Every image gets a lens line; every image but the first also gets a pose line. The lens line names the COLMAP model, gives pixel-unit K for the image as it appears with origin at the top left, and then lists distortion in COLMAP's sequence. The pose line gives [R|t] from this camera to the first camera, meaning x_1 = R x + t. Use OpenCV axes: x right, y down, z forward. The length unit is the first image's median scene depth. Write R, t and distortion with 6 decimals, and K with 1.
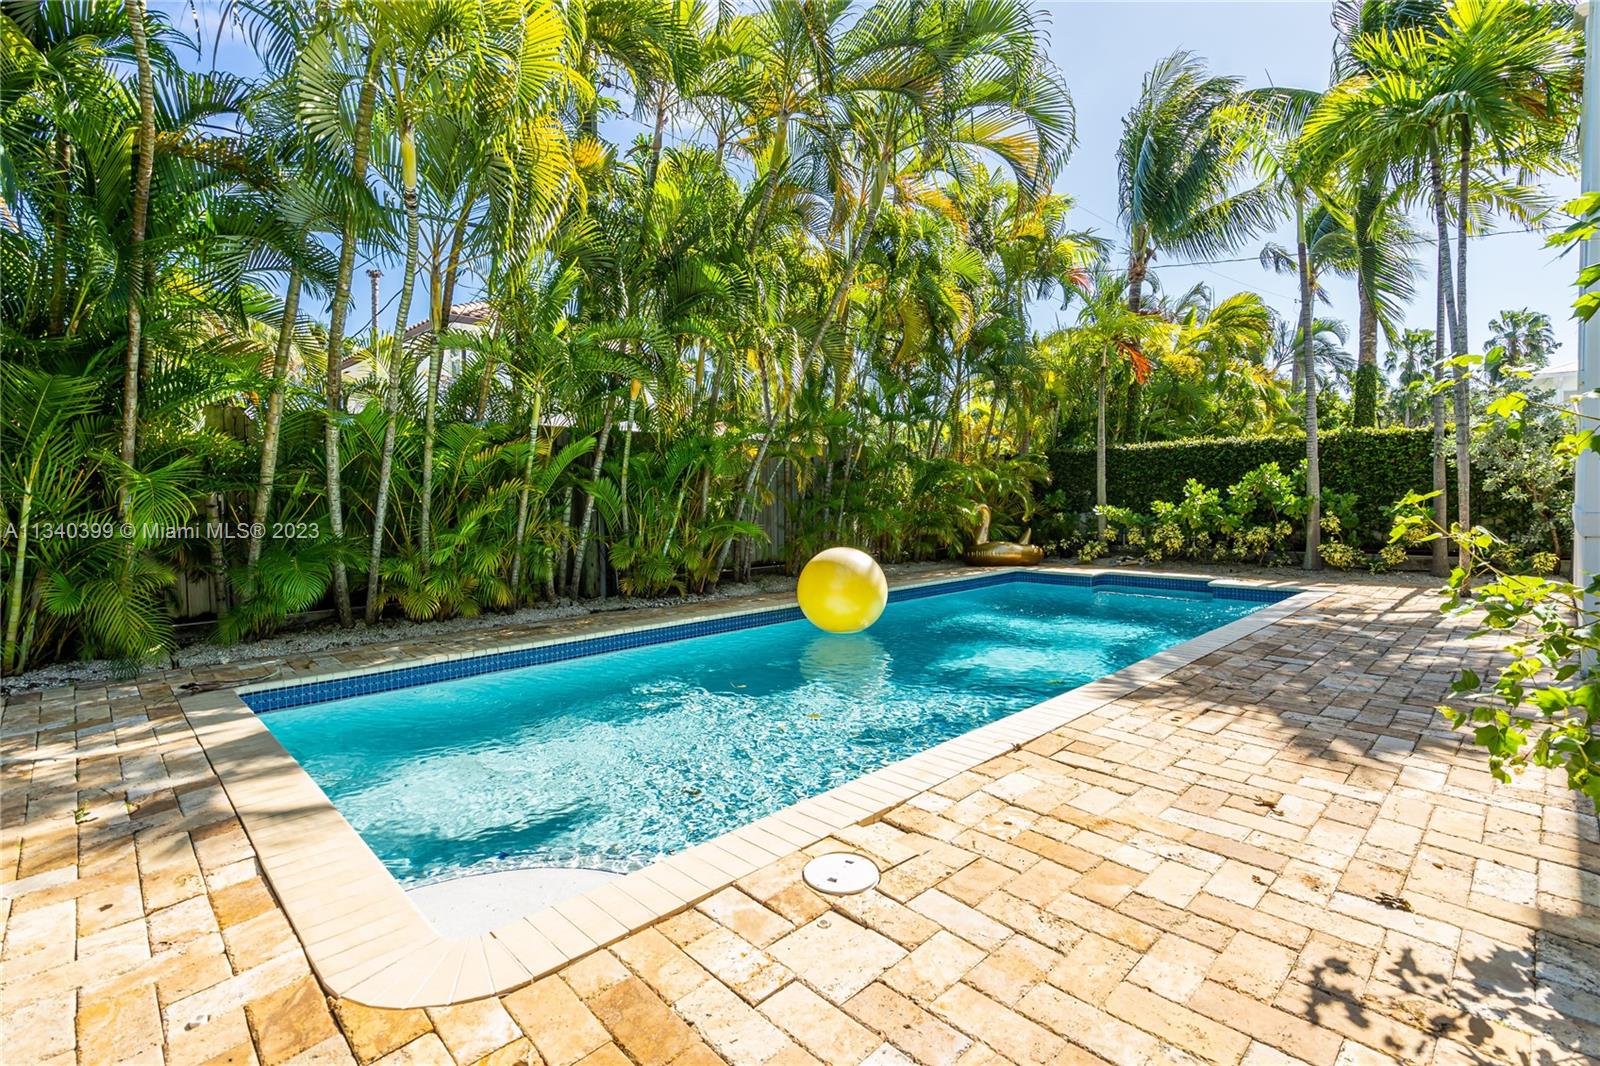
lens RADIAL K [[745.4, 0, 800.0], [0, 745.4, 533.0], [0, 0, 1]] dist [-0.000111, 0.000074]
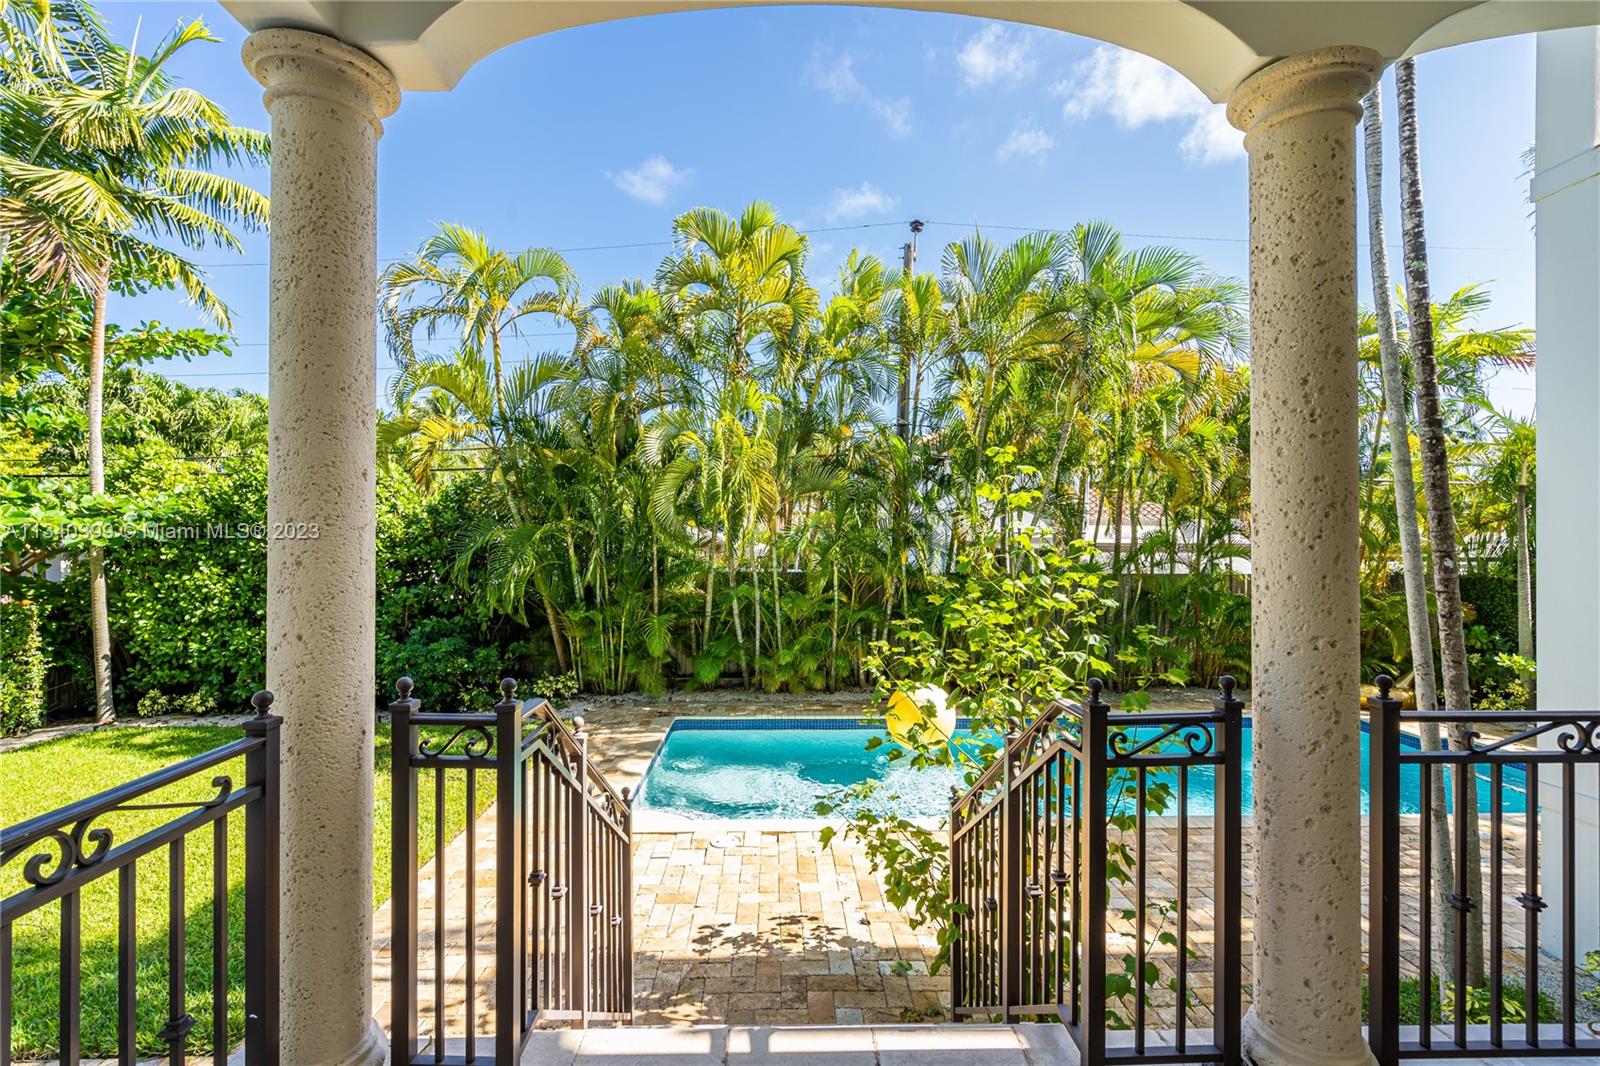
lens RADIAL K [[731.8, 0, 799.3], [0, 731.8, 542.0], [0, 0, 1]] dist [0.004799, 0.000599]
pose [[0.733988, 0.012479, -0.679048, 0.605880], [-0.046938, 0.998373, -0.032388, -0.158134], [0.677539, 0.055645, 0.733379, -0.228712]]
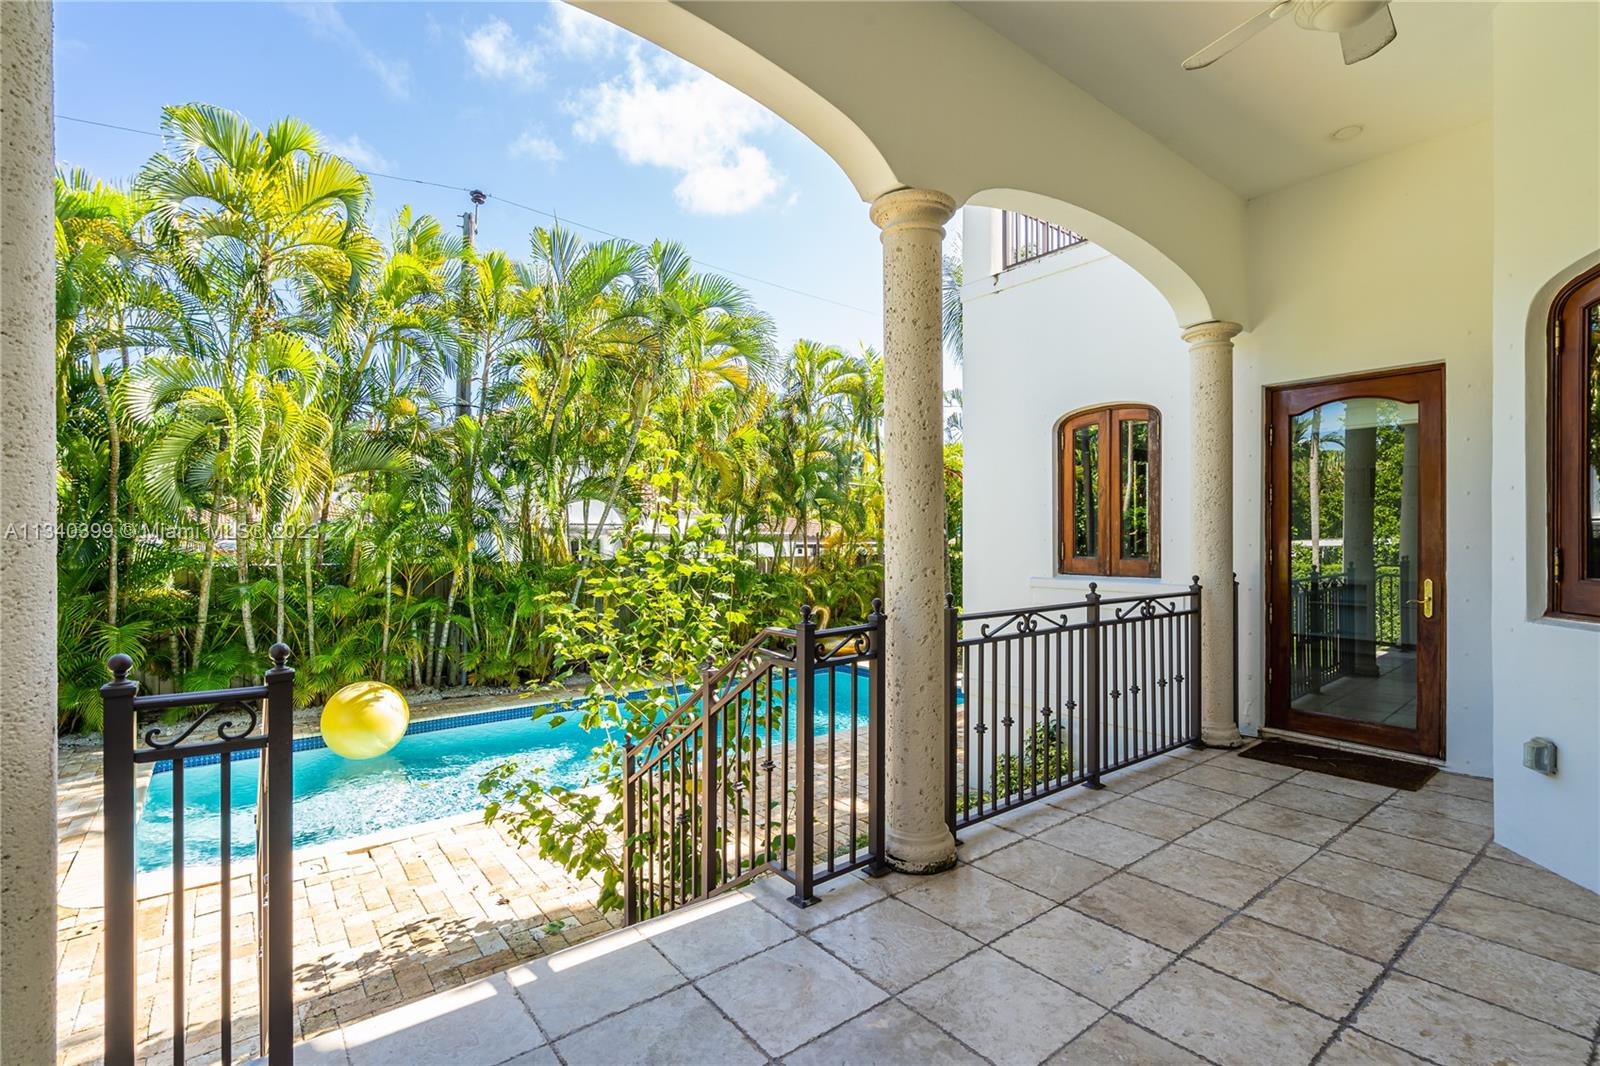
lens RADIAL K [[731.8, 0, 799.3], [0, 731.8, 542.0], [0, 0, 1]] dist [0.004799, 0.000599]
pose [[0.993847, 0.009956, -0.110317, 0.539098], [-0.015129, 0.998820, -0.046150, -0.136303], [0.109727, 0.047535, 0.992824, -0.320081]]
